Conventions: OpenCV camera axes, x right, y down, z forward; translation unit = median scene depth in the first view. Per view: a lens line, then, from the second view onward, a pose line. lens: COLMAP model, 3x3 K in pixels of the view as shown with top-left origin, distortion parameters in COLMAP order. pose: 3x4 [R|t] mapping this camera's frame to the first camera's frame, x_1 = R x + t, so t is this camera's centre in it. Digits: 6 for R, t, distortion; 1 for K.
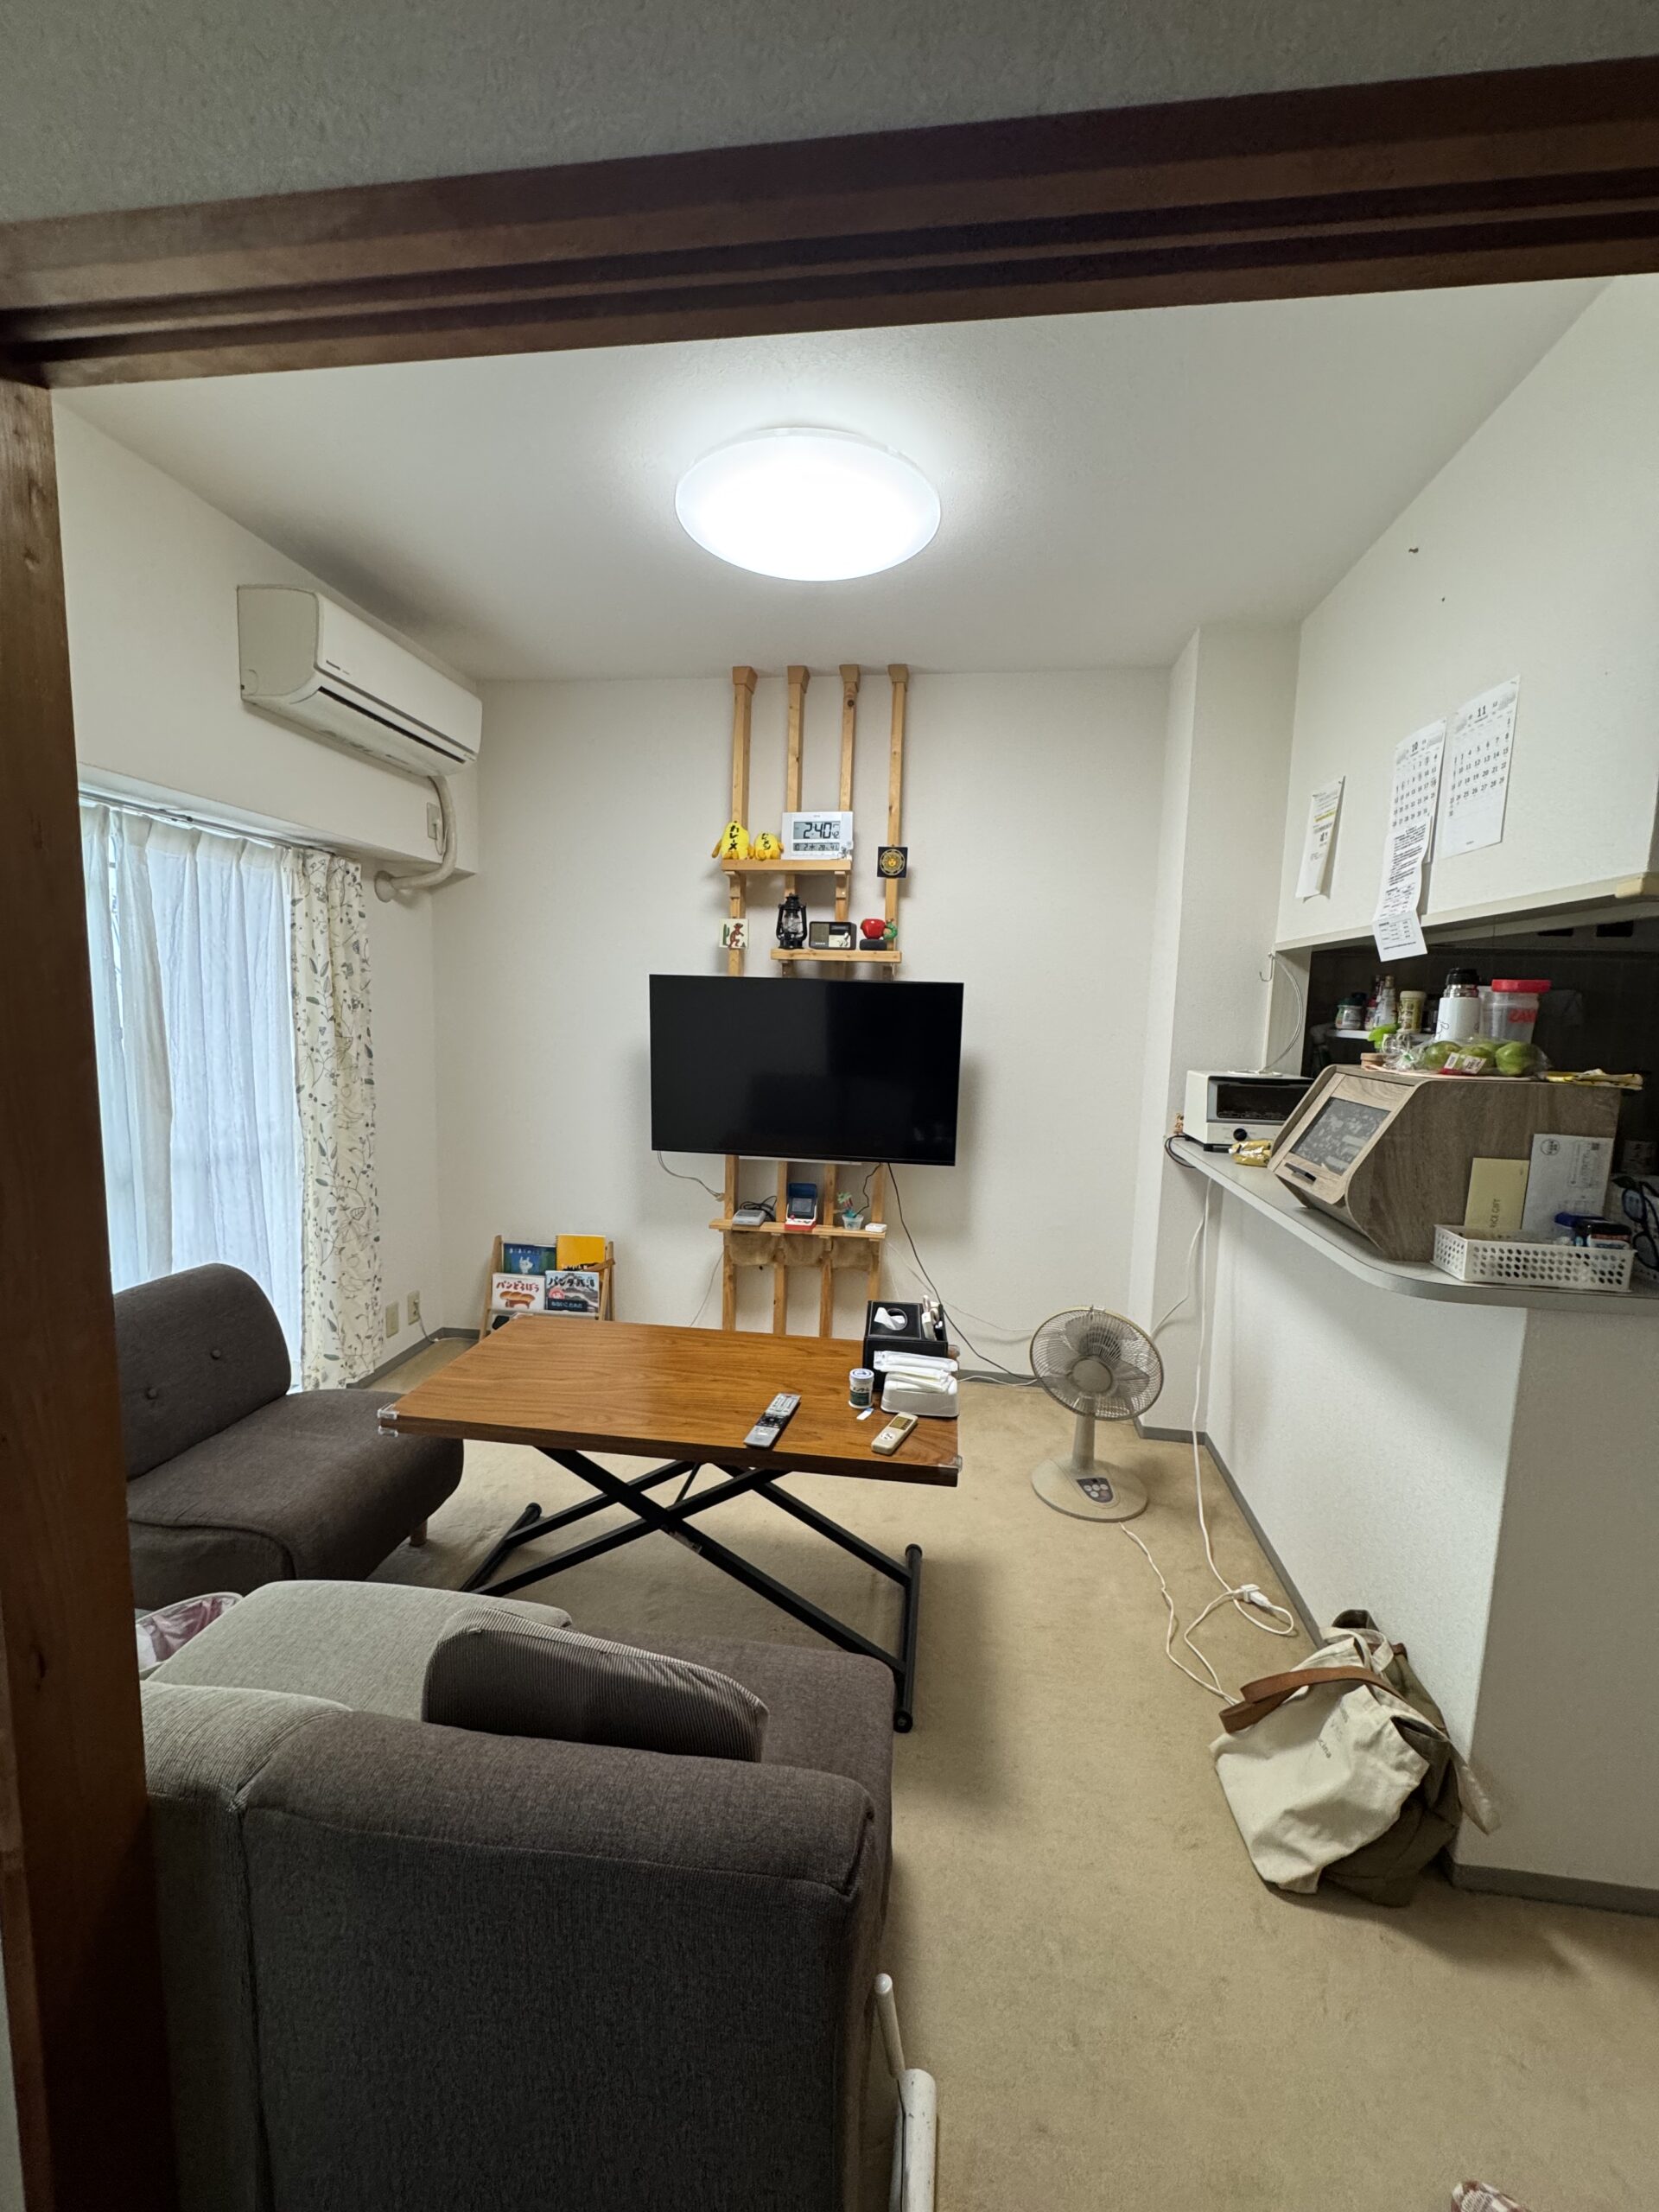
lens RADIAL K [[882.8, 0, 829.5], [0, 882.8, 1106.0], [0, 0, 1]] dist [-0.003327, 0.000063]
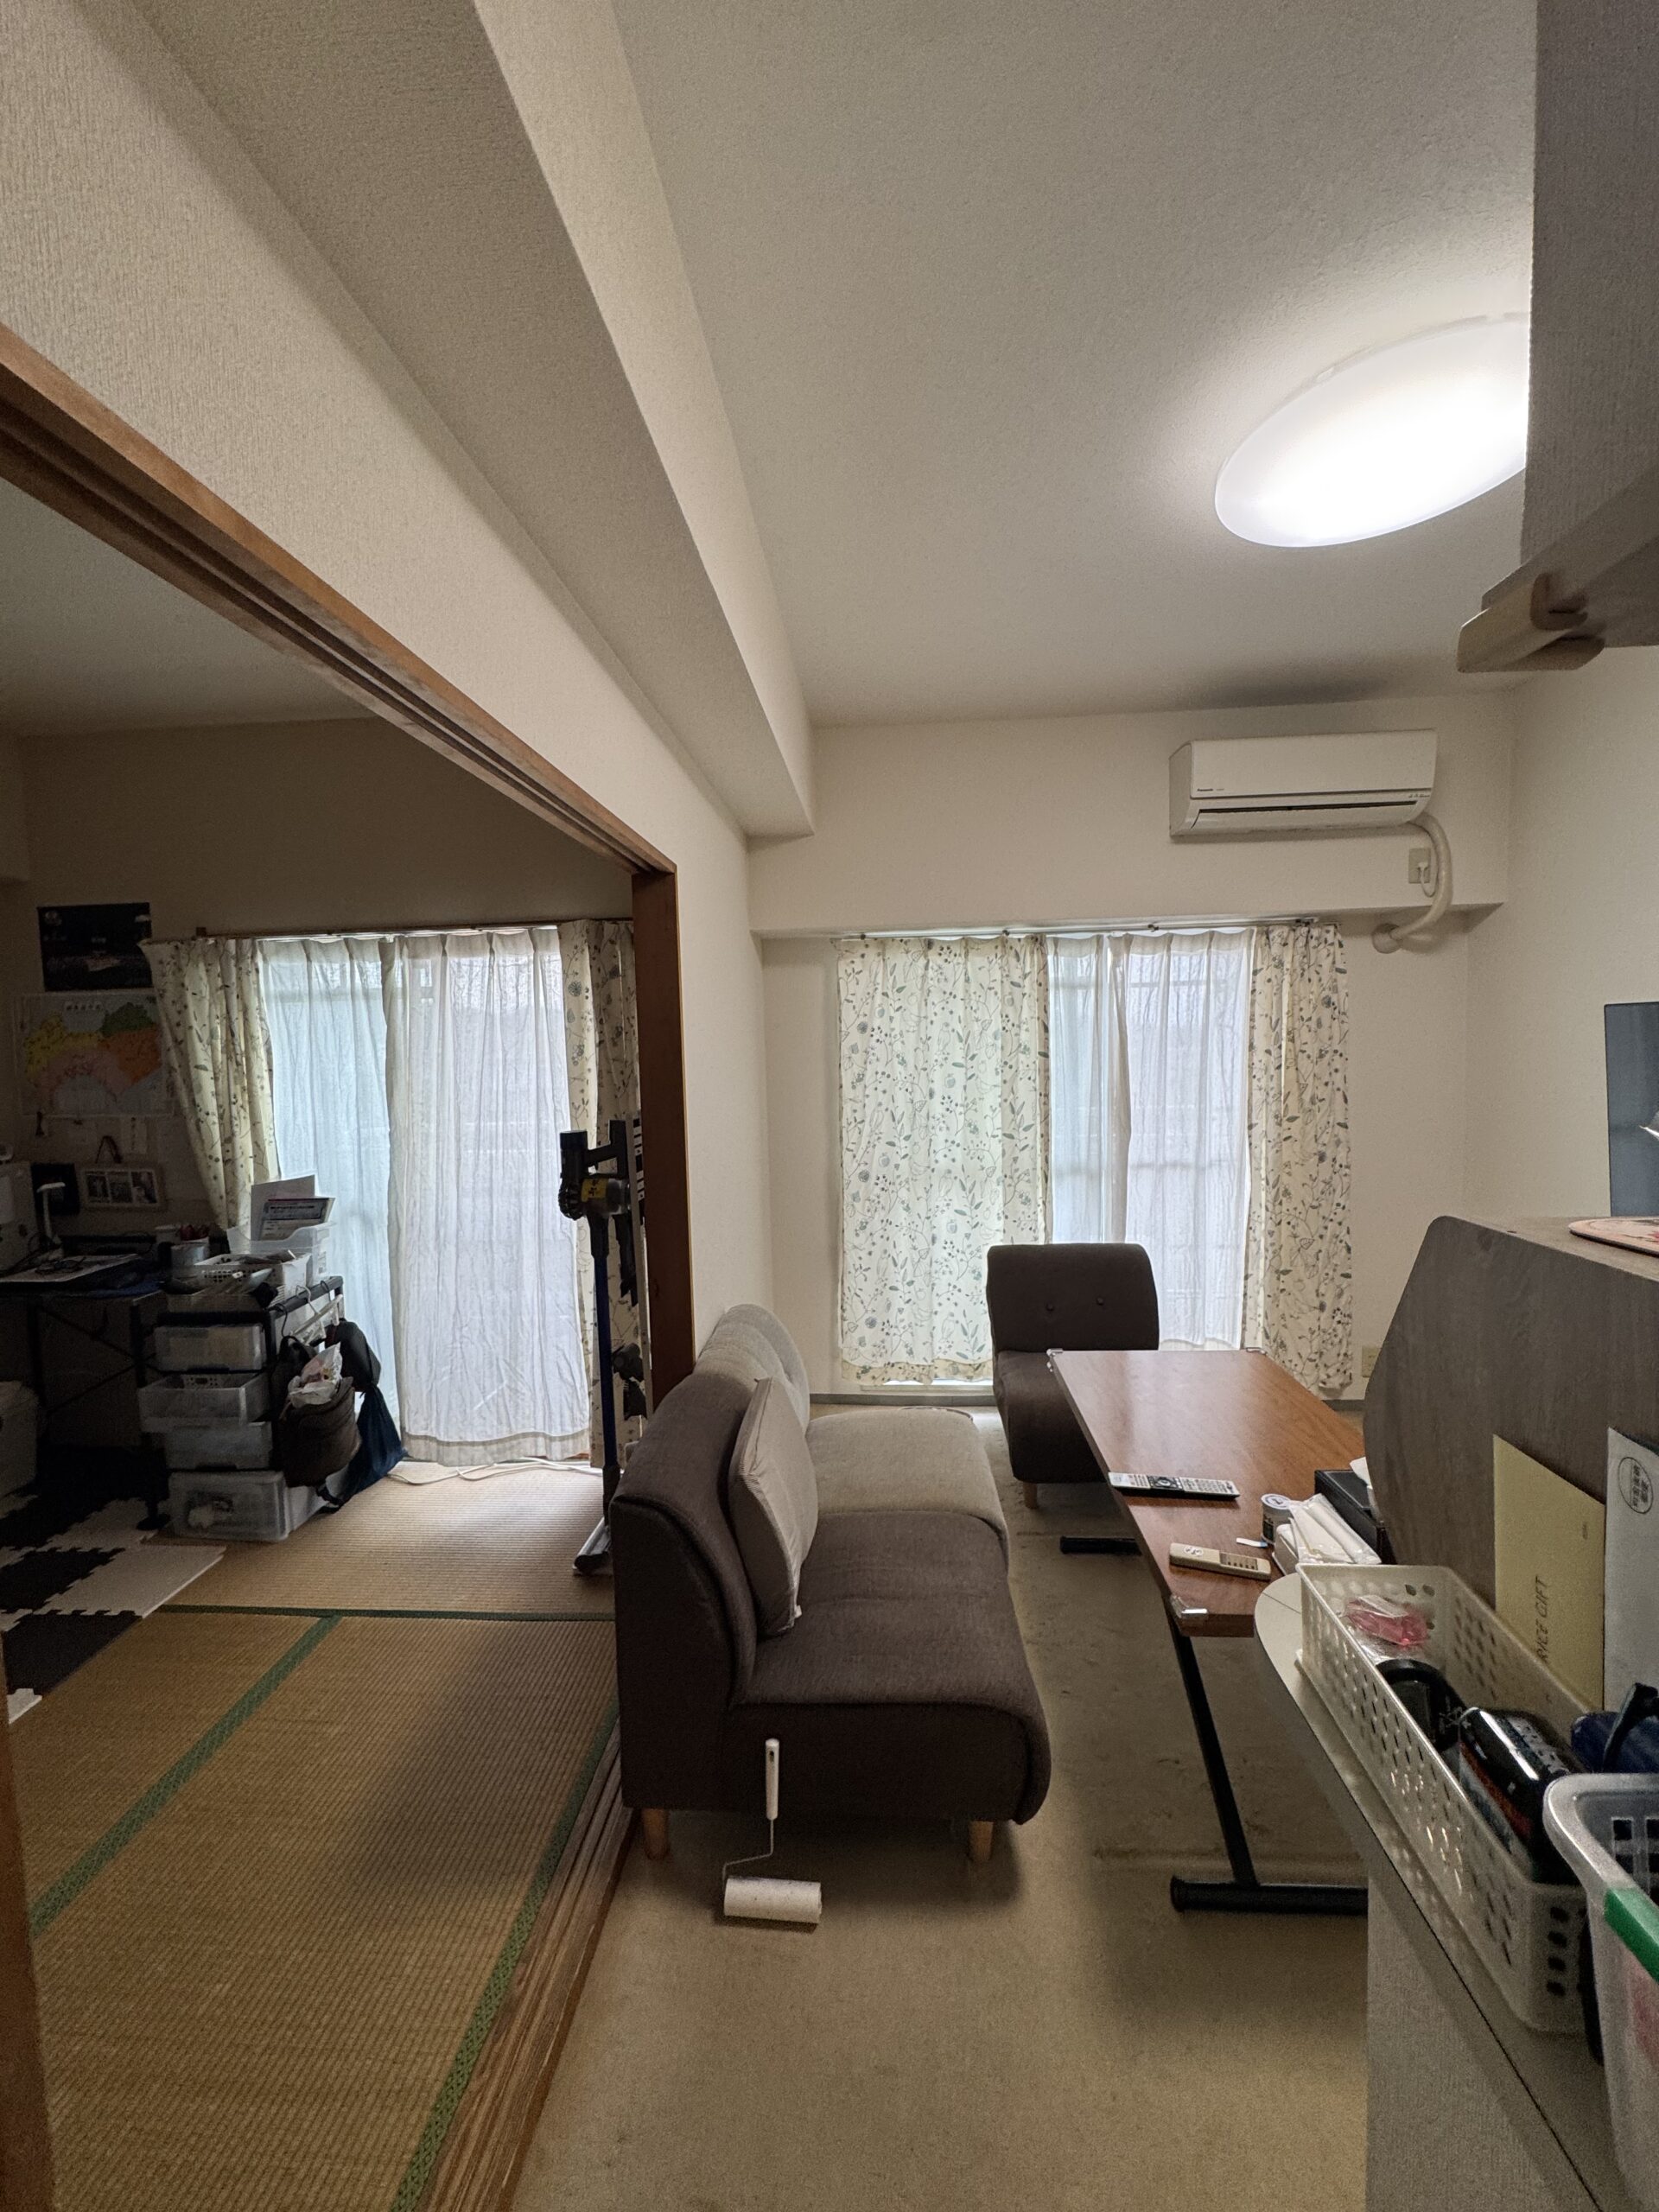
lens RADIAL K [[882.5, 0, 829.5], [0, 882.5, 1106.0], [0, 0, 1]] dist [0.001053, 0.000205]
pose [[0.061745, 0.038014, -0.997368, 0.494459], [-0.084804, 0.995861, 0.032707, -0.032948], [0.994483, 0.082562, 0.064713, 0.305360]]
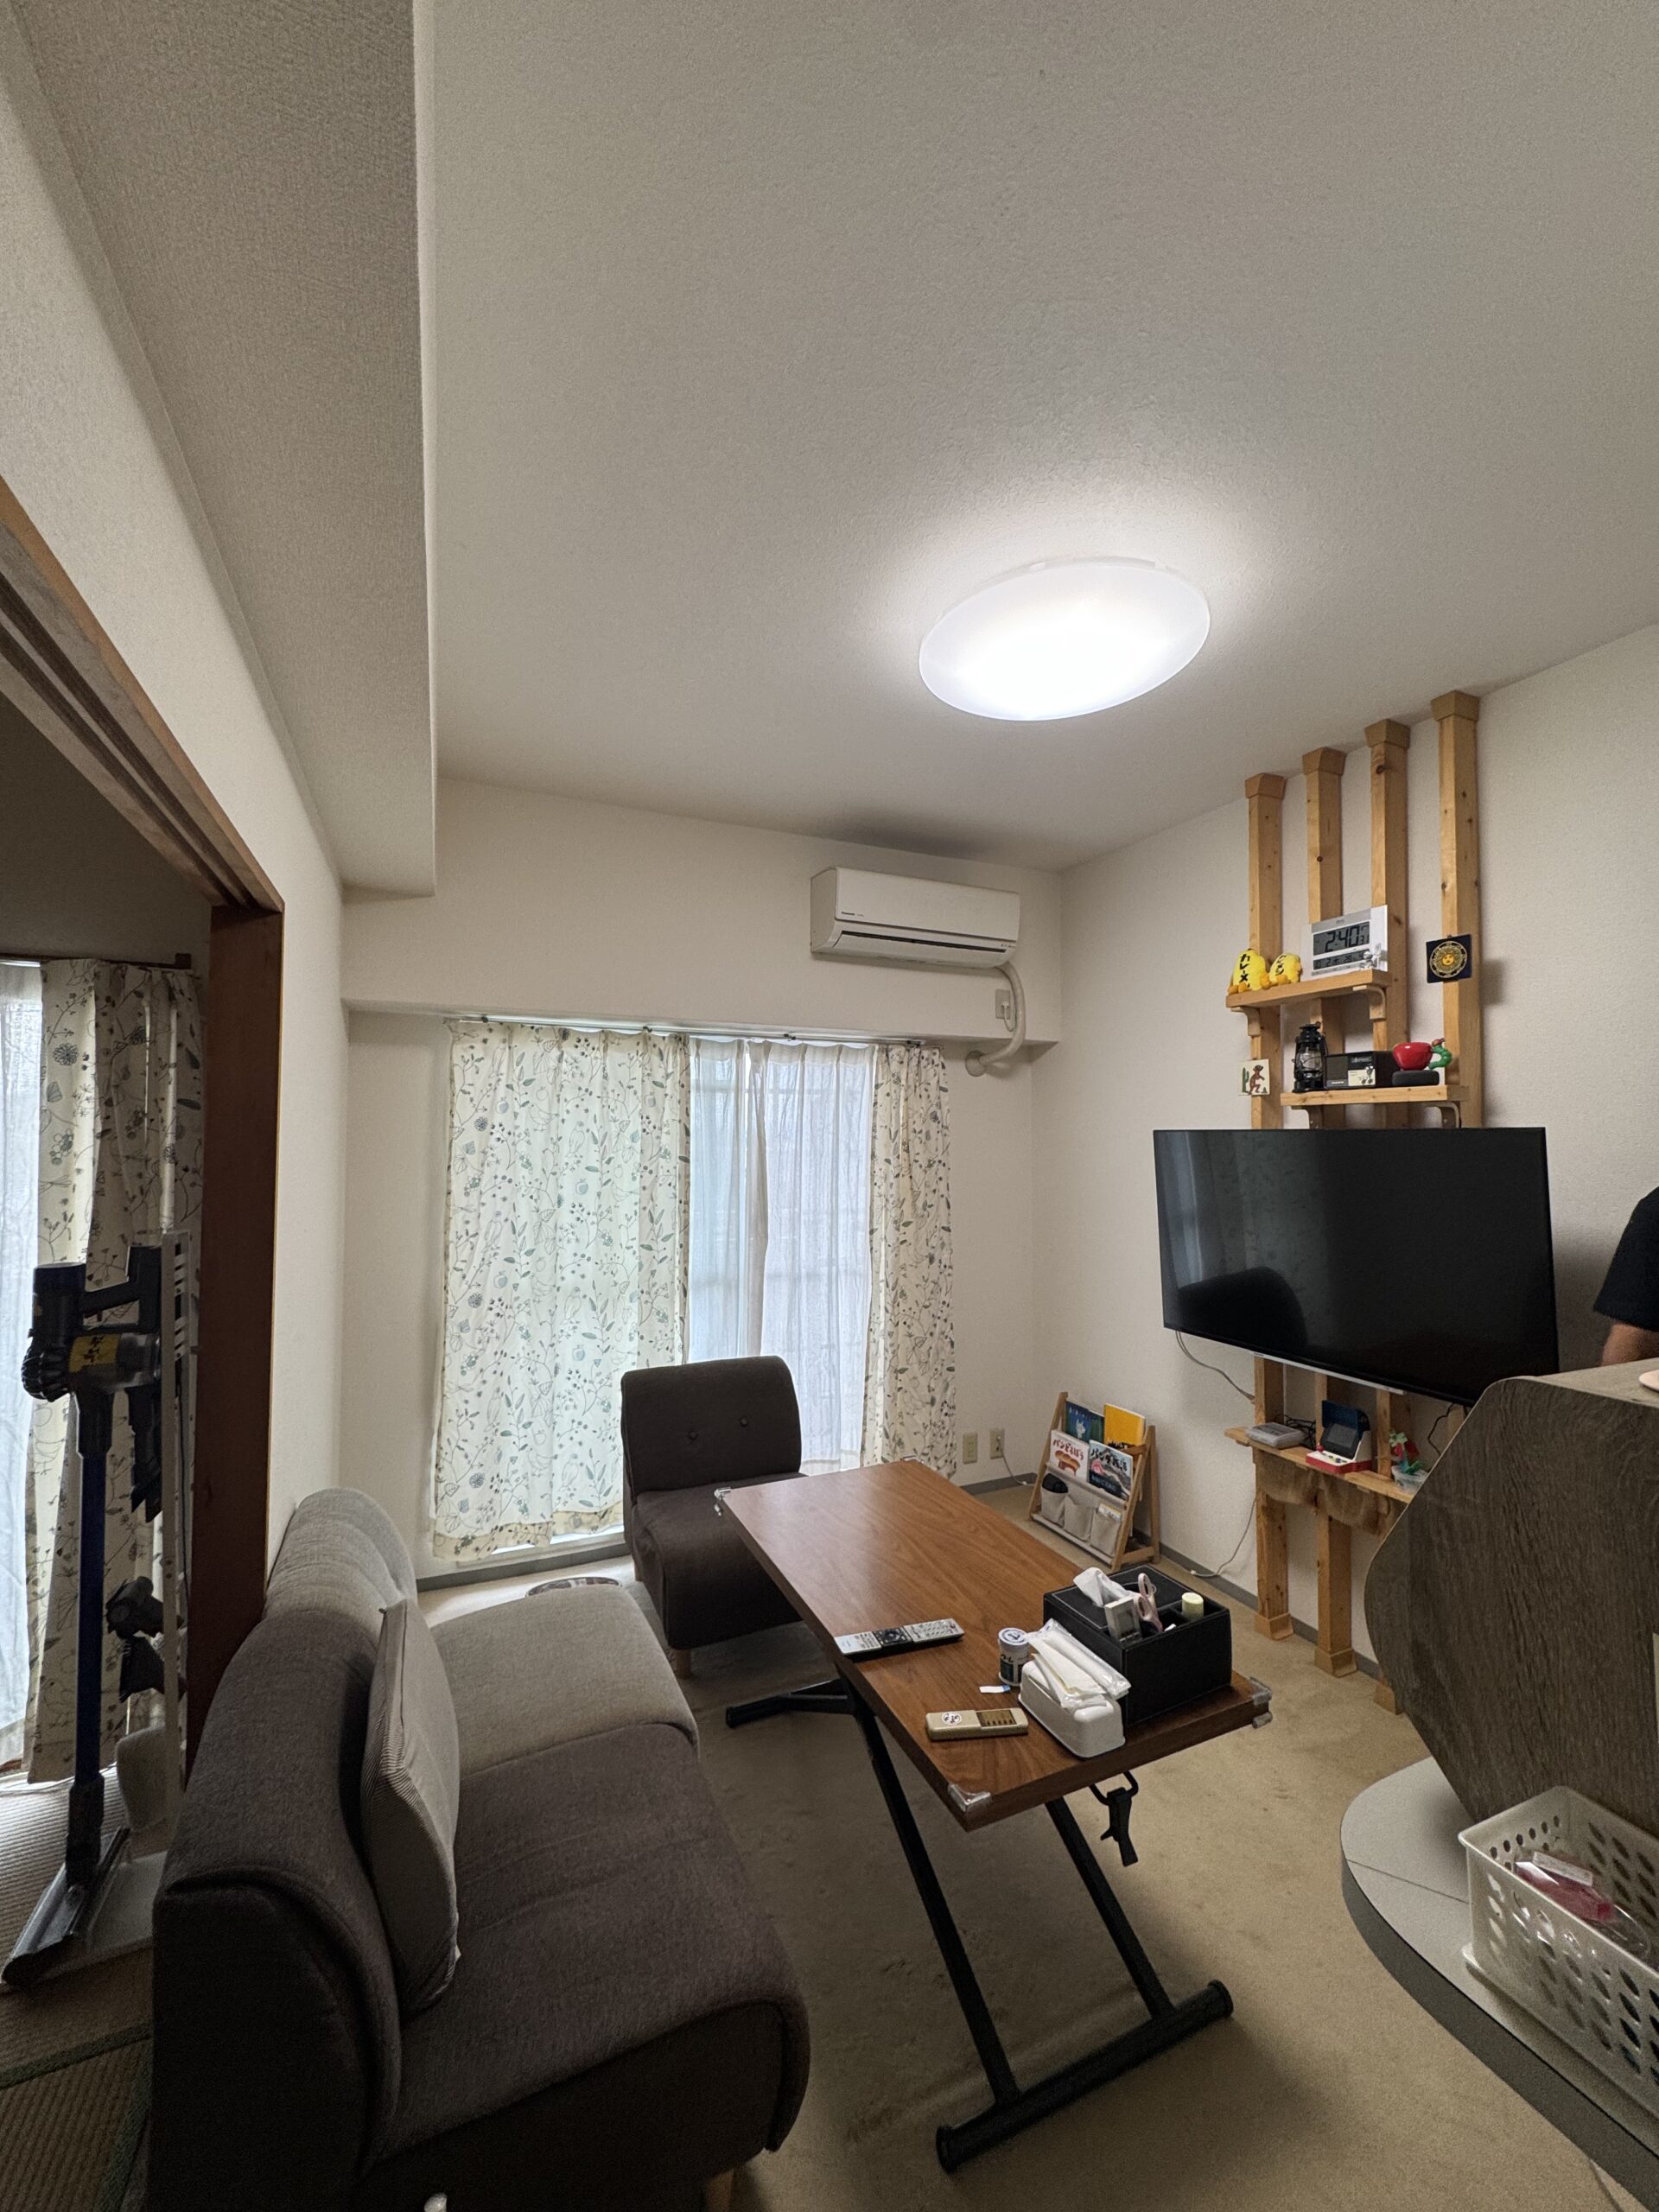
lens RADIAL K [[882.8, 0, 829.5], [0, 882.8, 1106.0], [0, 0, 1]] dist [-0.003327, 0.000063]
pose [[0.527536, -0.057482, -0.847586, 0.391598], [-0.084995, 0.989131, -0.119983, -0.035249], [0.845270, 0.135336, 0.516916, 0.235562]]
